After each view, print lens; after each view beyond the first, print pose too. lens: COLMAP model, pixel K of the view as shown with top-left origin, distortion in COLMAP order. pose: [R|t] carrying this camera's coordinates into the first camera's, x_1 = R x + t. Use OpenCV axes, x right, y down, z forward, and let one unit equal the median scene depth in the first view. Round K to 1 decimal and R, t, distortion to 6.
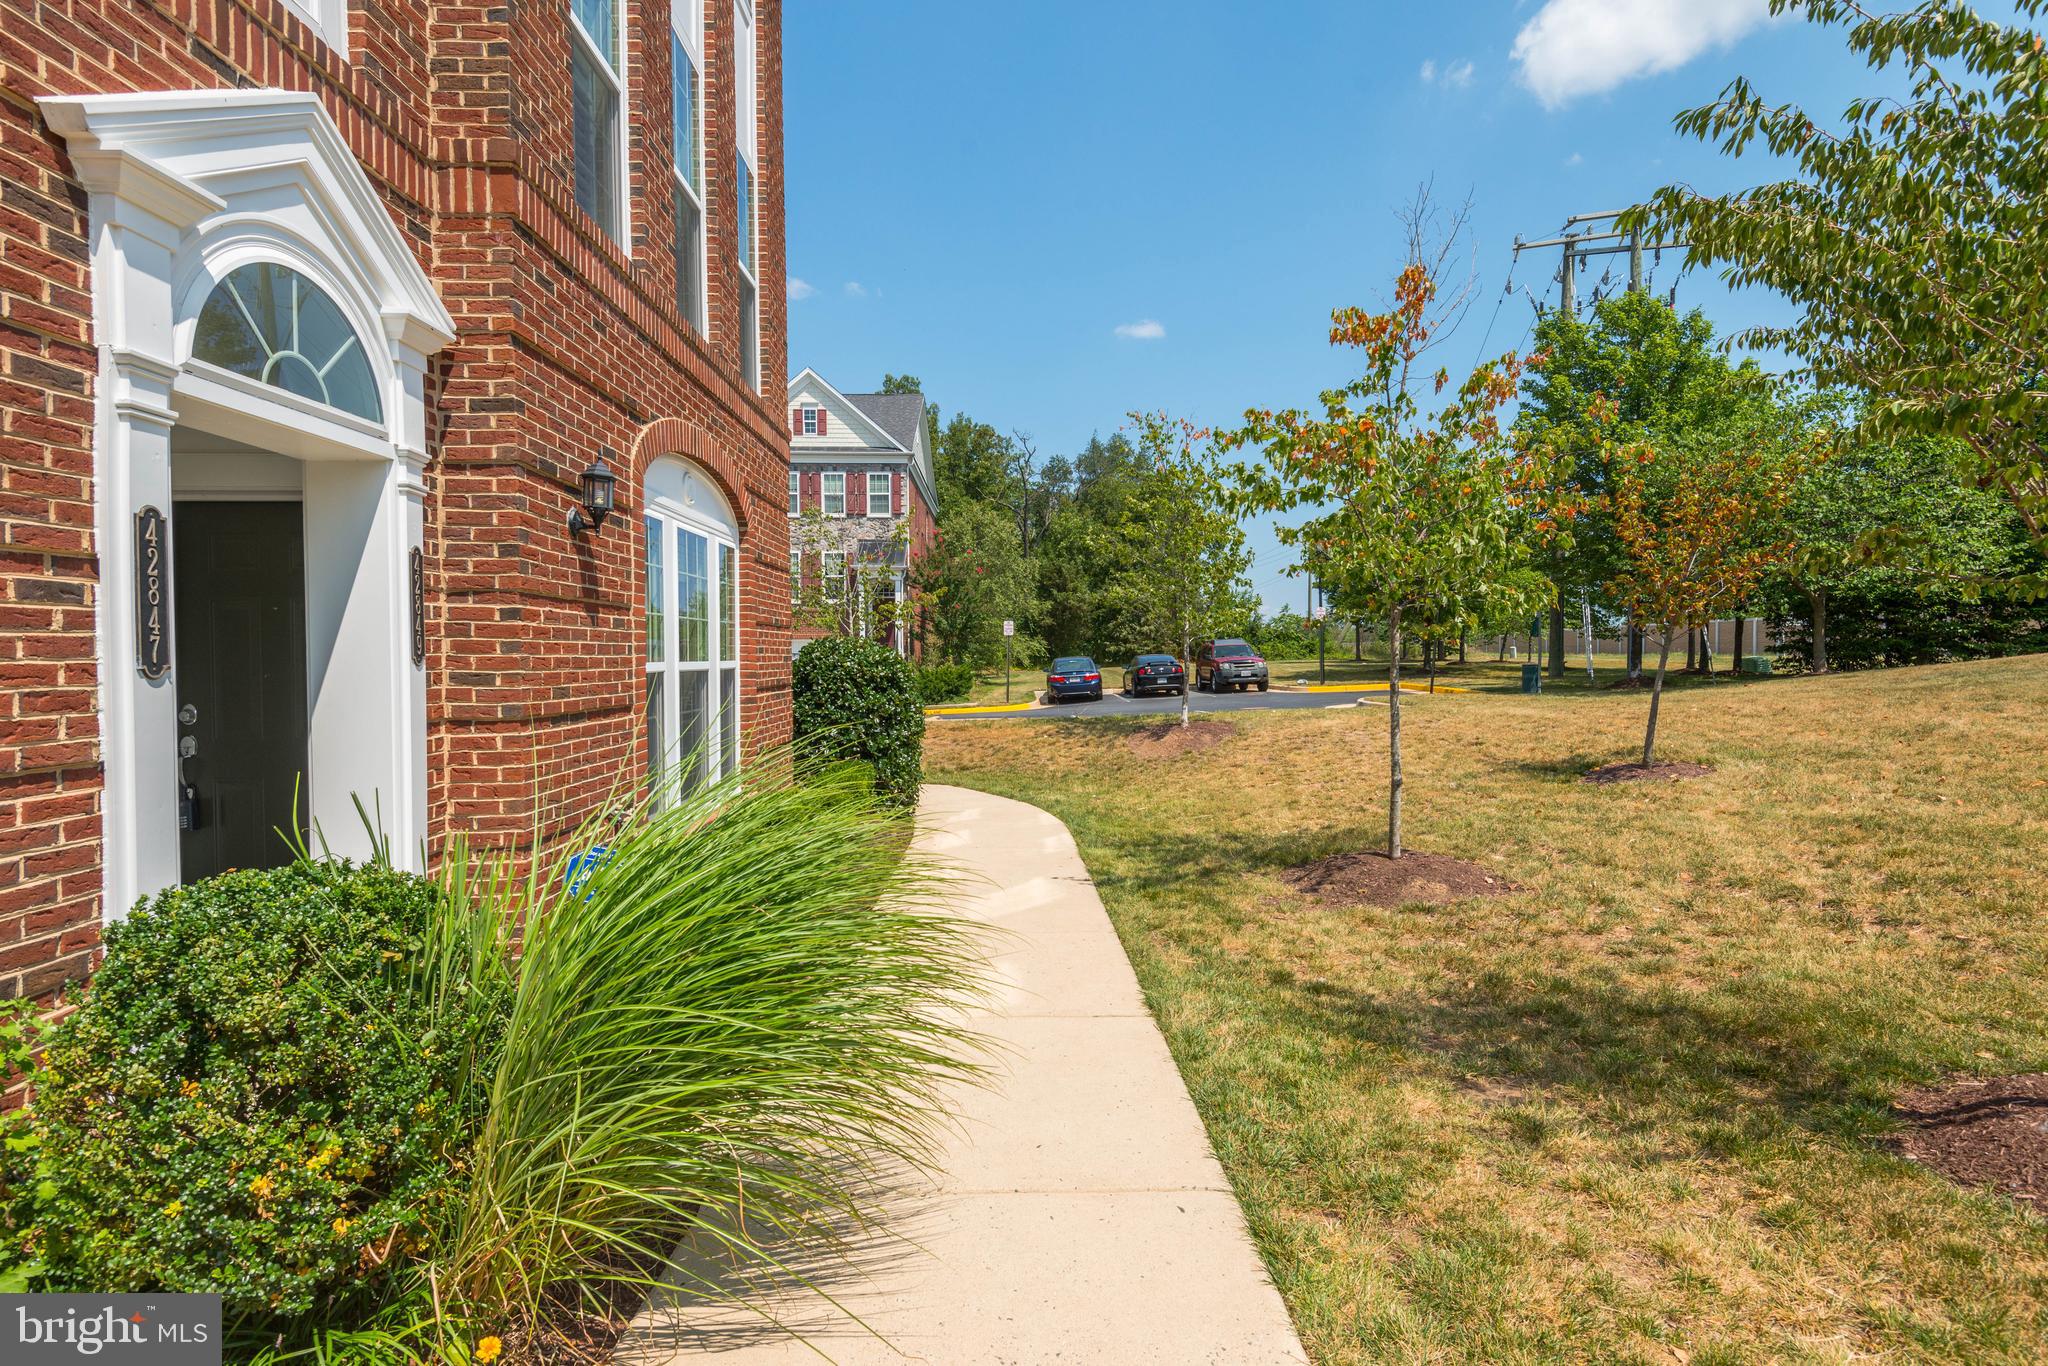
lens RADIAL K [[998.0, 0, 1083.5], [0, 998.0, 676.1], [0, 0, 1]] dist [0.023484, -0.012615]
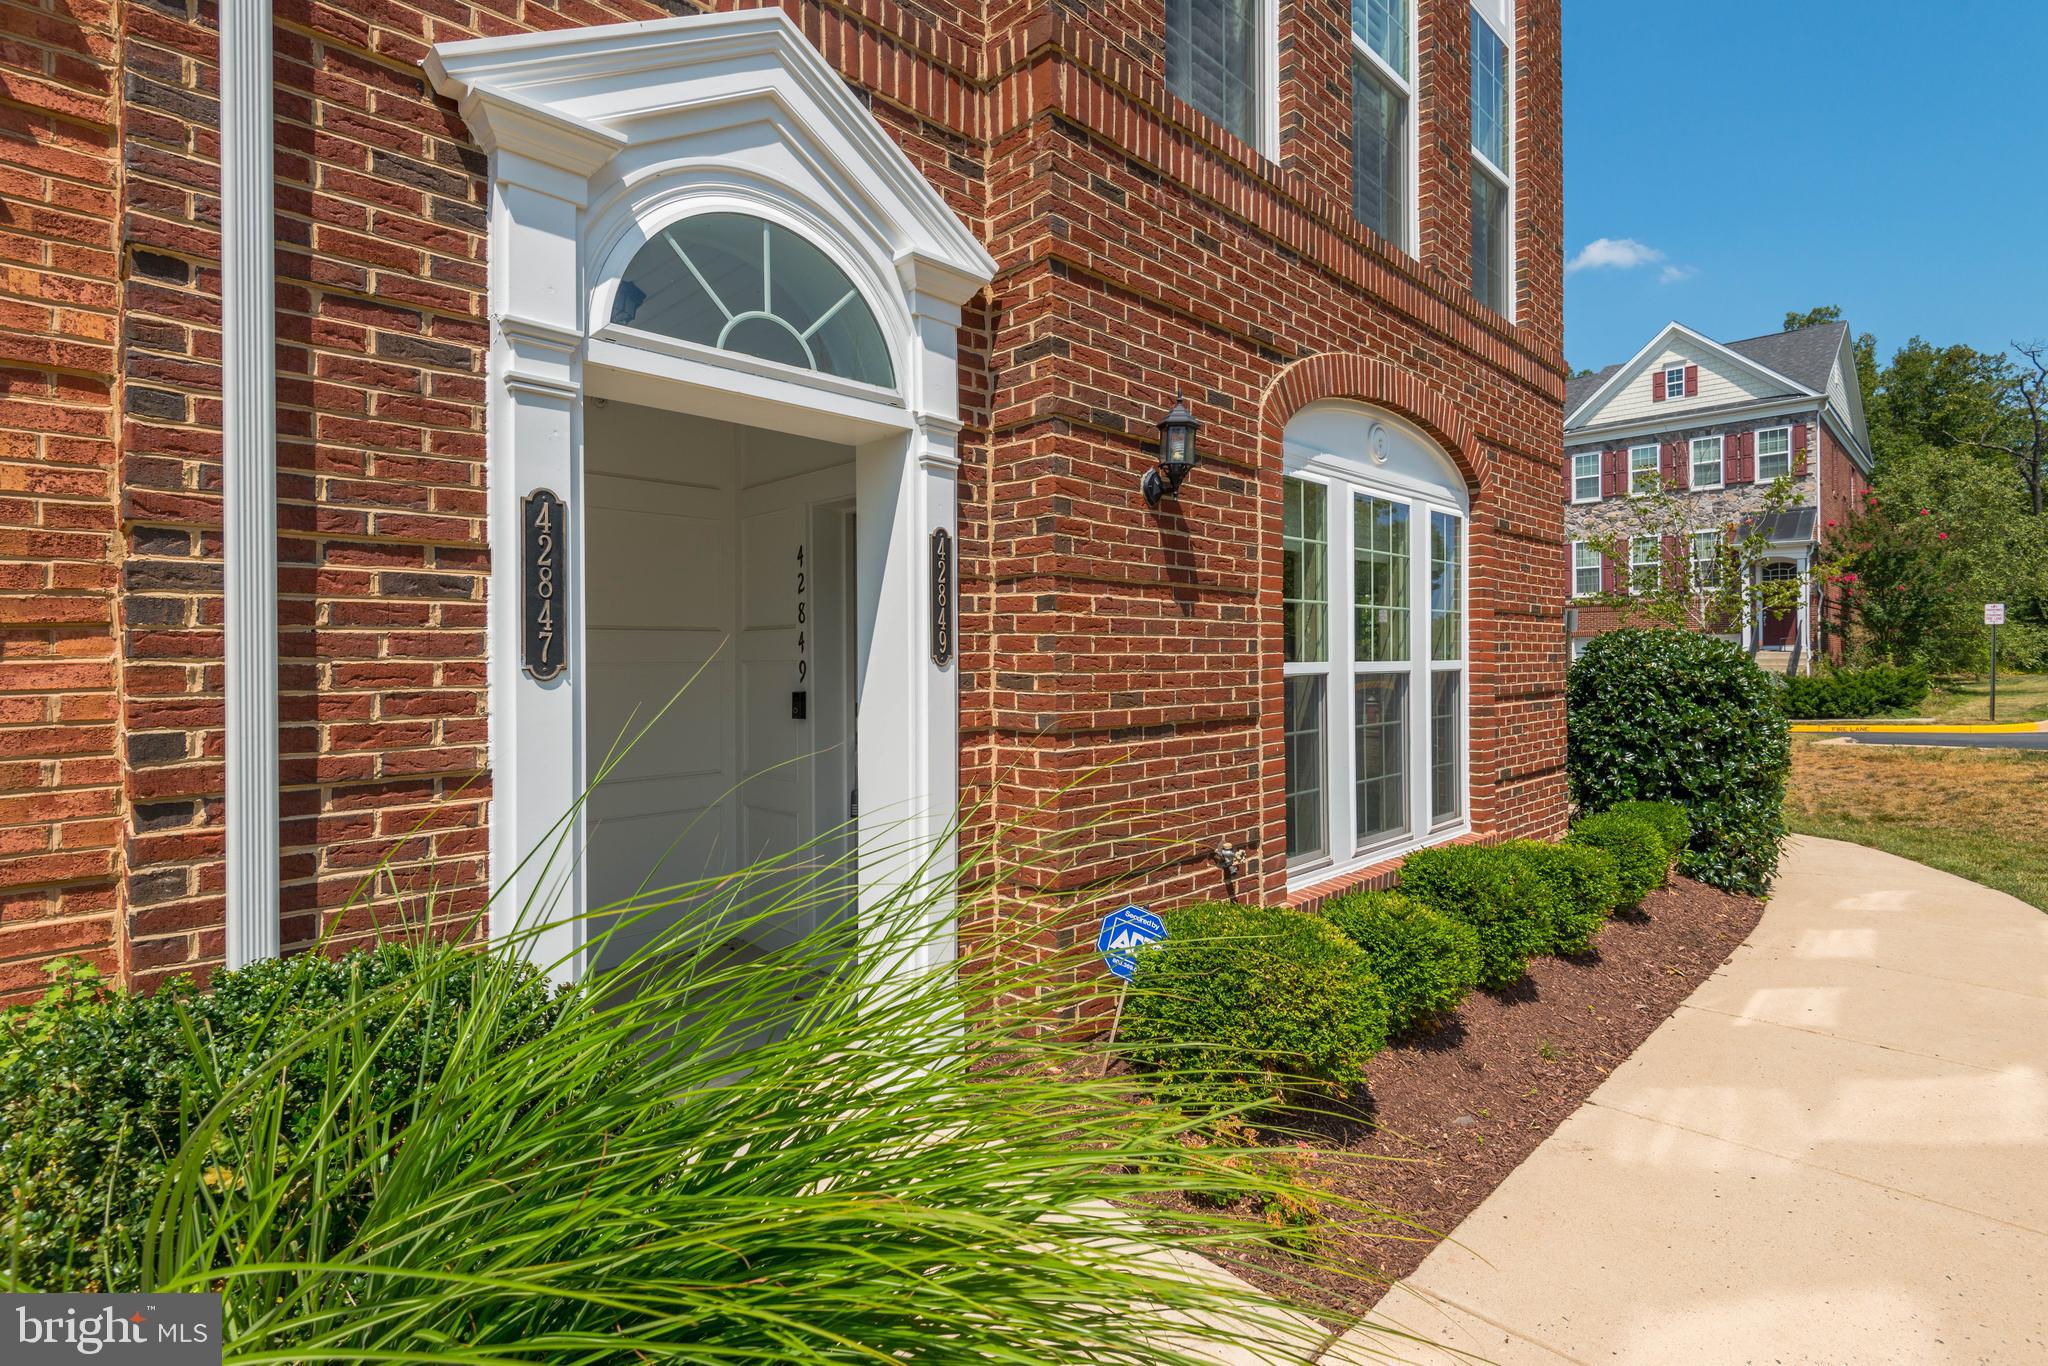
lens RADIAL K [[942.3, 0, 1061.8], [0, 942.3, 655.2], [0, 0, 1]] dist [0.046251, -0.034293]
pose [[0.655941, -0.002031, -0.754809, 0.015010], [-0.013096, 0.999815, -0.014071, -0.008836], [0.754698, 0.019115, 0.655793, 0.513917]]
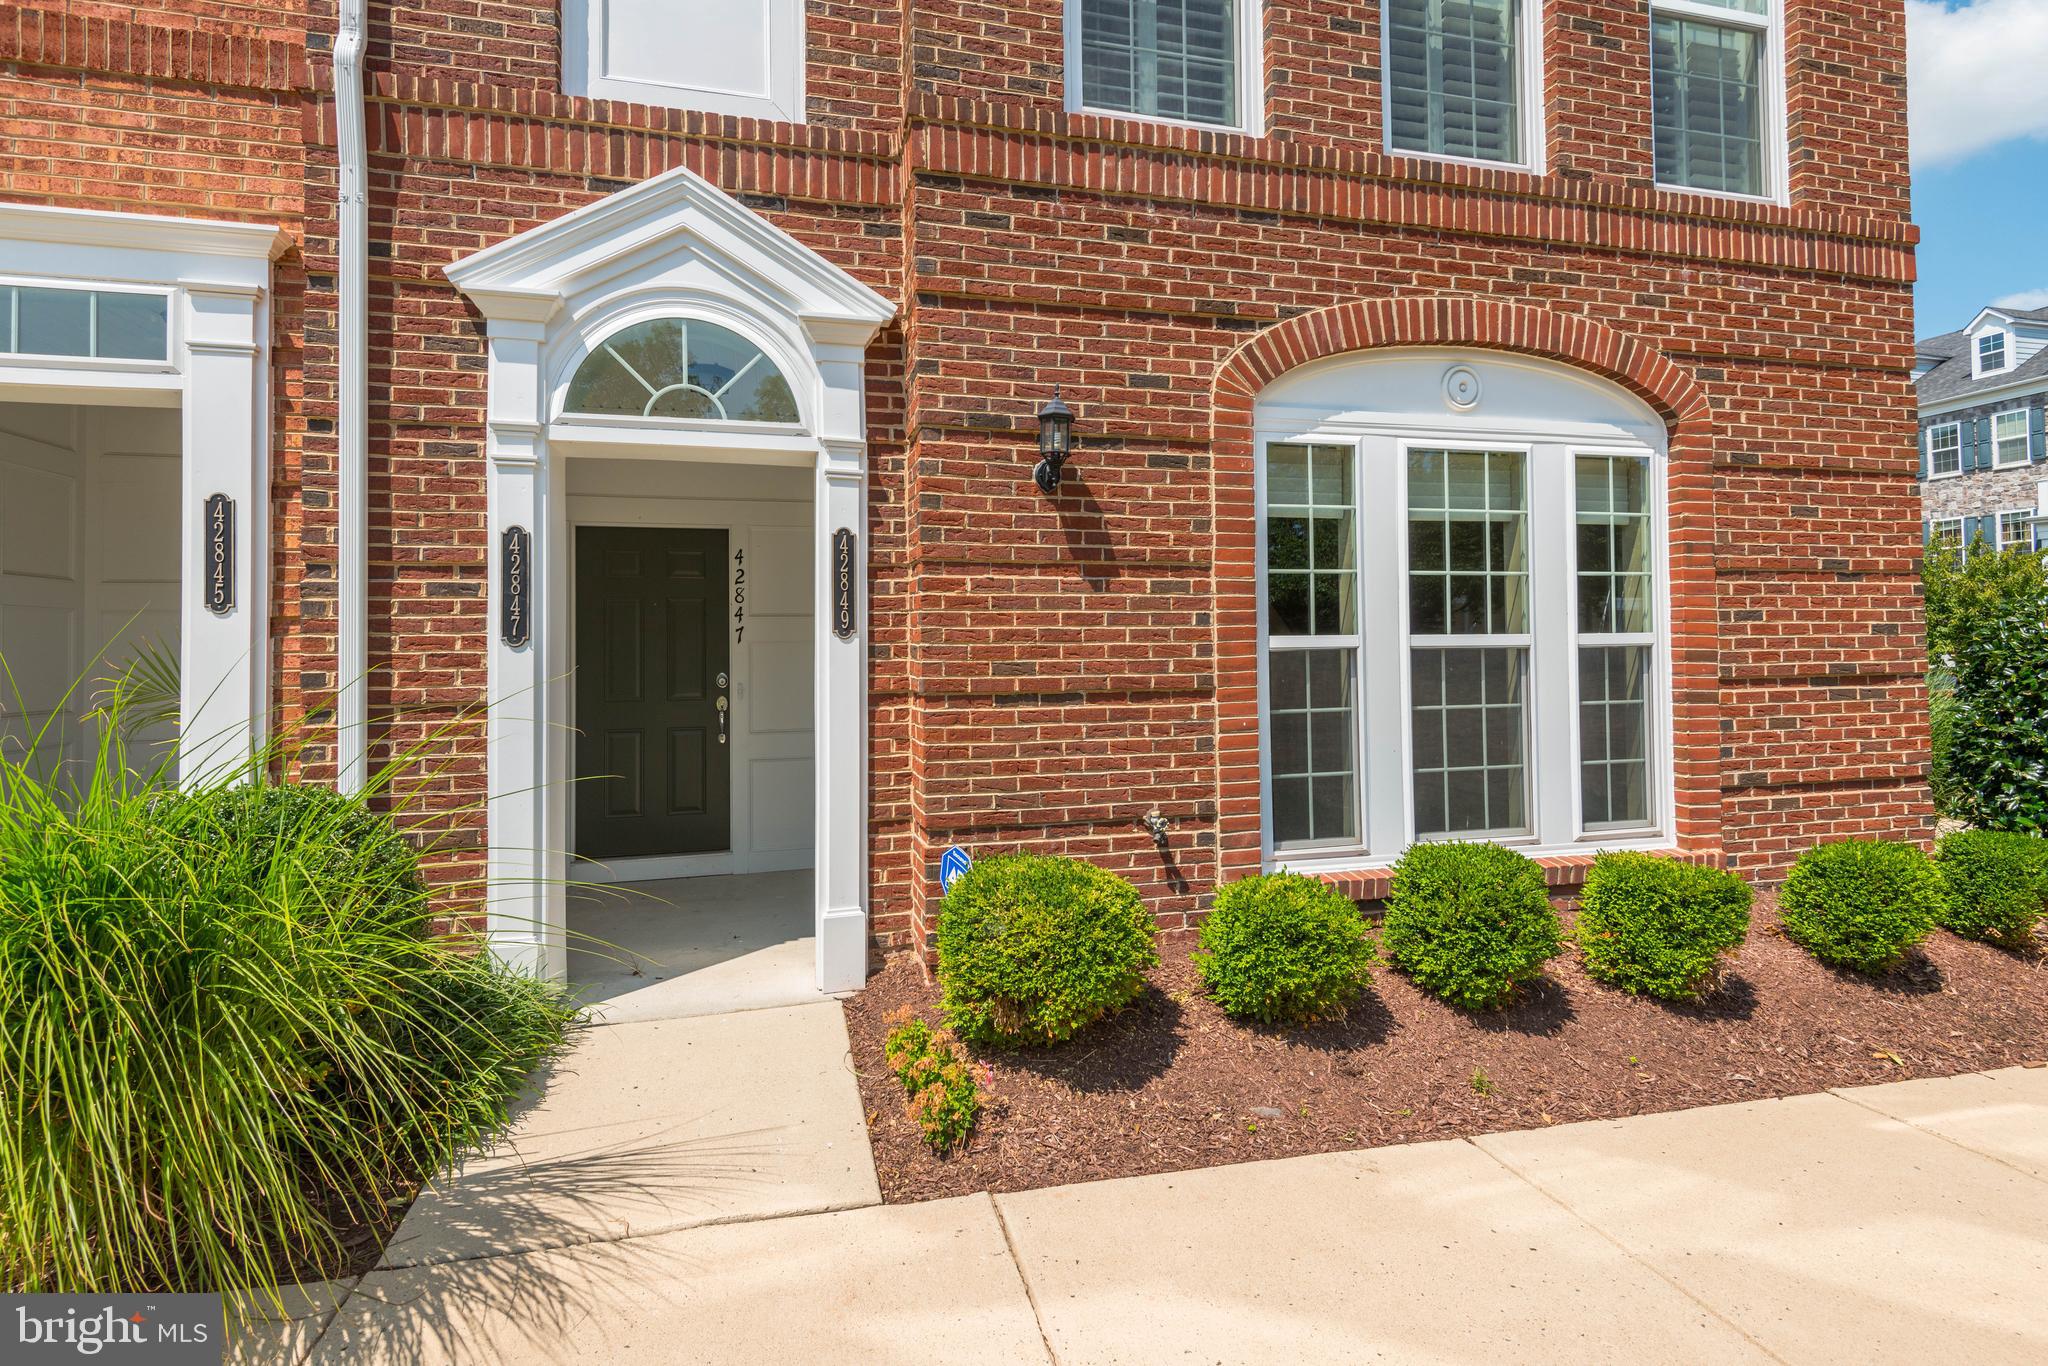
lens RADIAL K [[985.2, 0, 1112.0], [0, 985.2, 629.0], [0, 0, 1]] dist [0.041747, -0.032360]
pose [[0.178407, -0.017645, -0.983799, 0.392811], [-0.011666, 0.999731, -0.020047, -0.002563], [0.983888, 0.015054, 0.178153, 1.024264]]
